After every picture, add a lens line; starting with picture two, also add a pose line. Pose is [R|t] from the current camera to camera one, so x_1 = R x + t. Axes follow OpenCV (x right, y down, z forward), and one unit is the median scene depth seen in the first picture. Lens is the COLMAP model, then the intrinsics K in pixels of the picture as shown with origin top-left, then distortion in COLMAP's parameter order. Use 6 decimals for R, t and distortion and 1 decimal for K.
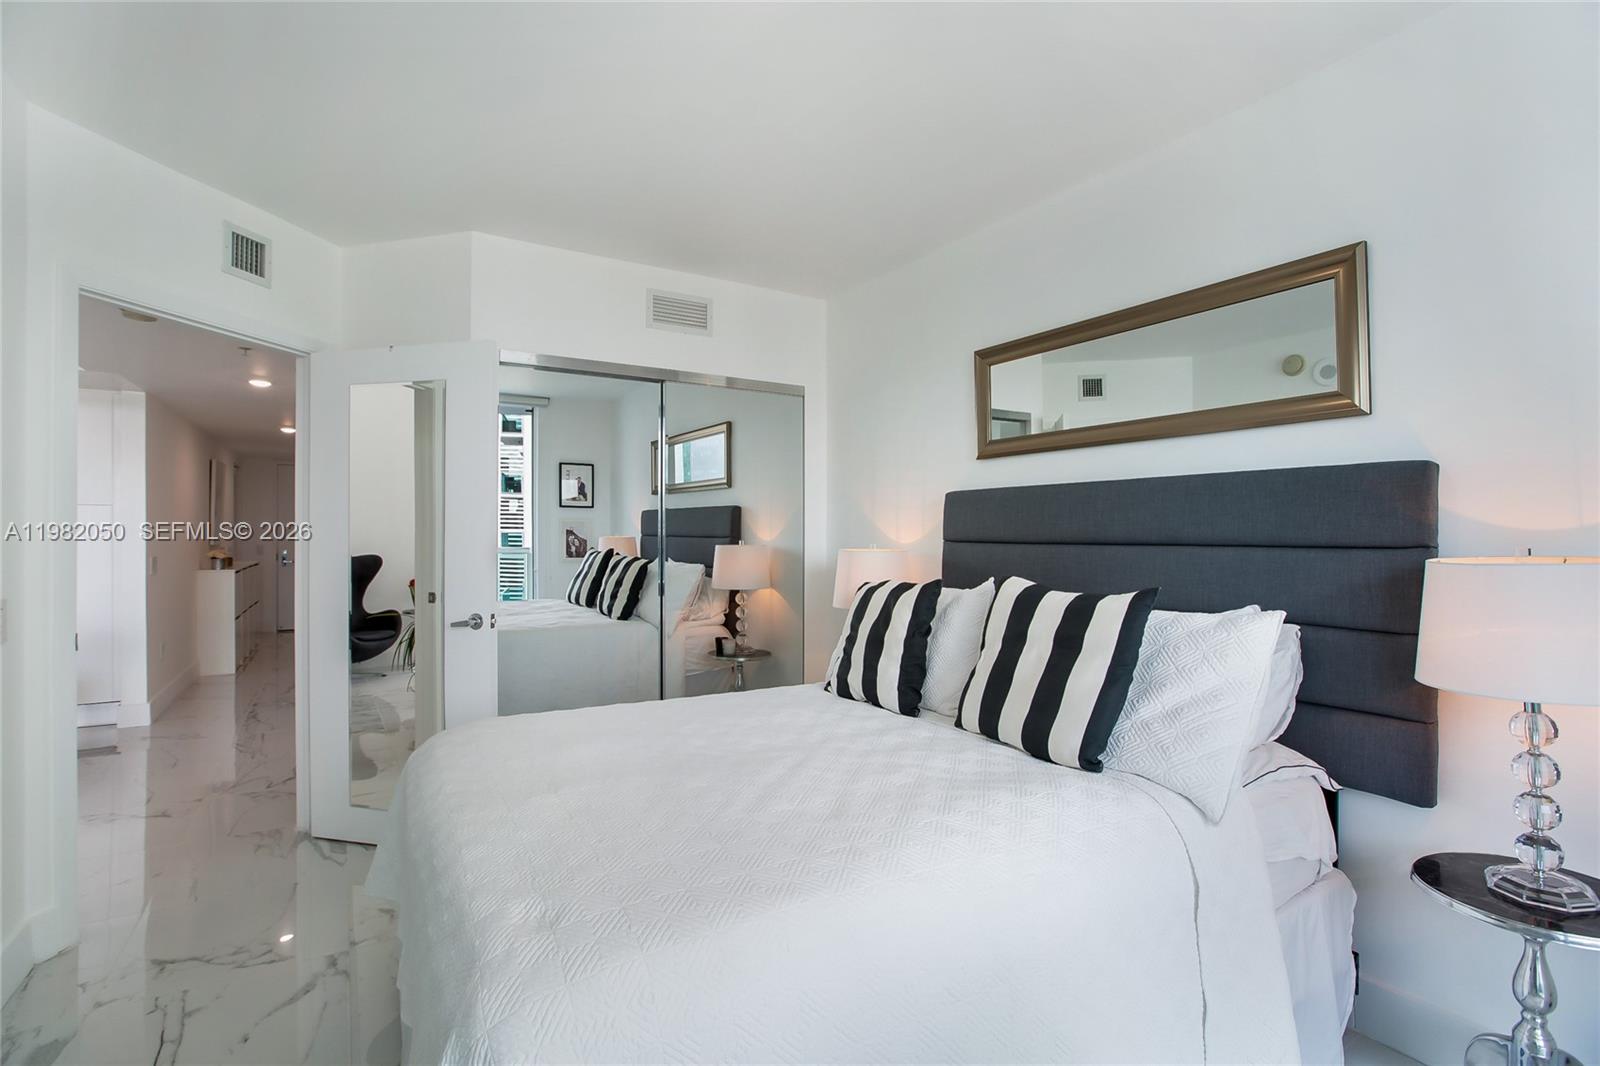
lens RADIAL K [[731.7, 0, 777.8], [0, 731.7, 525.8], [0, 0, 1]] dist [-0.035424, 0.000119]
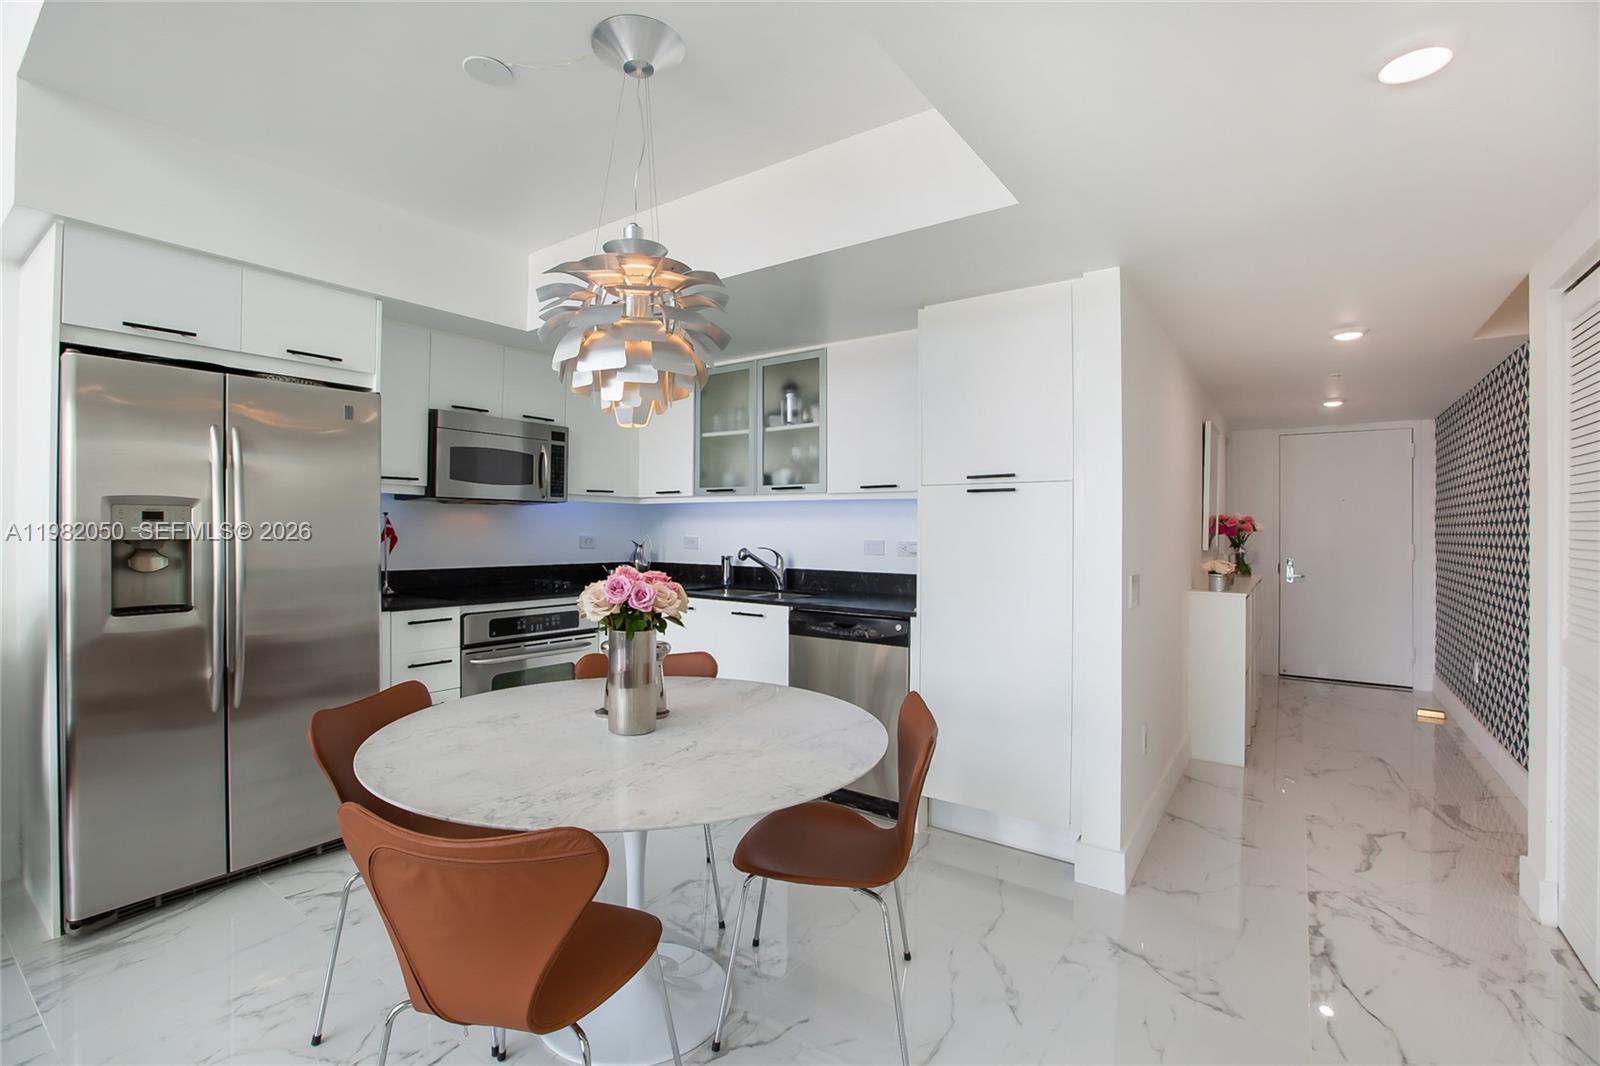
lens RADIAL K [[731.7, 0, 777.8], [0, 731.7, 525.8], [0, 0, 1]] dist [-0.035424, 0.000119]
pose [[0.401702, -0.005339, -0.915755, -0.368987], [-0.001109, 0.999979, -0.006316, 0.009344], [0.915770, 0.003552, 0.401688, 0.407481]]
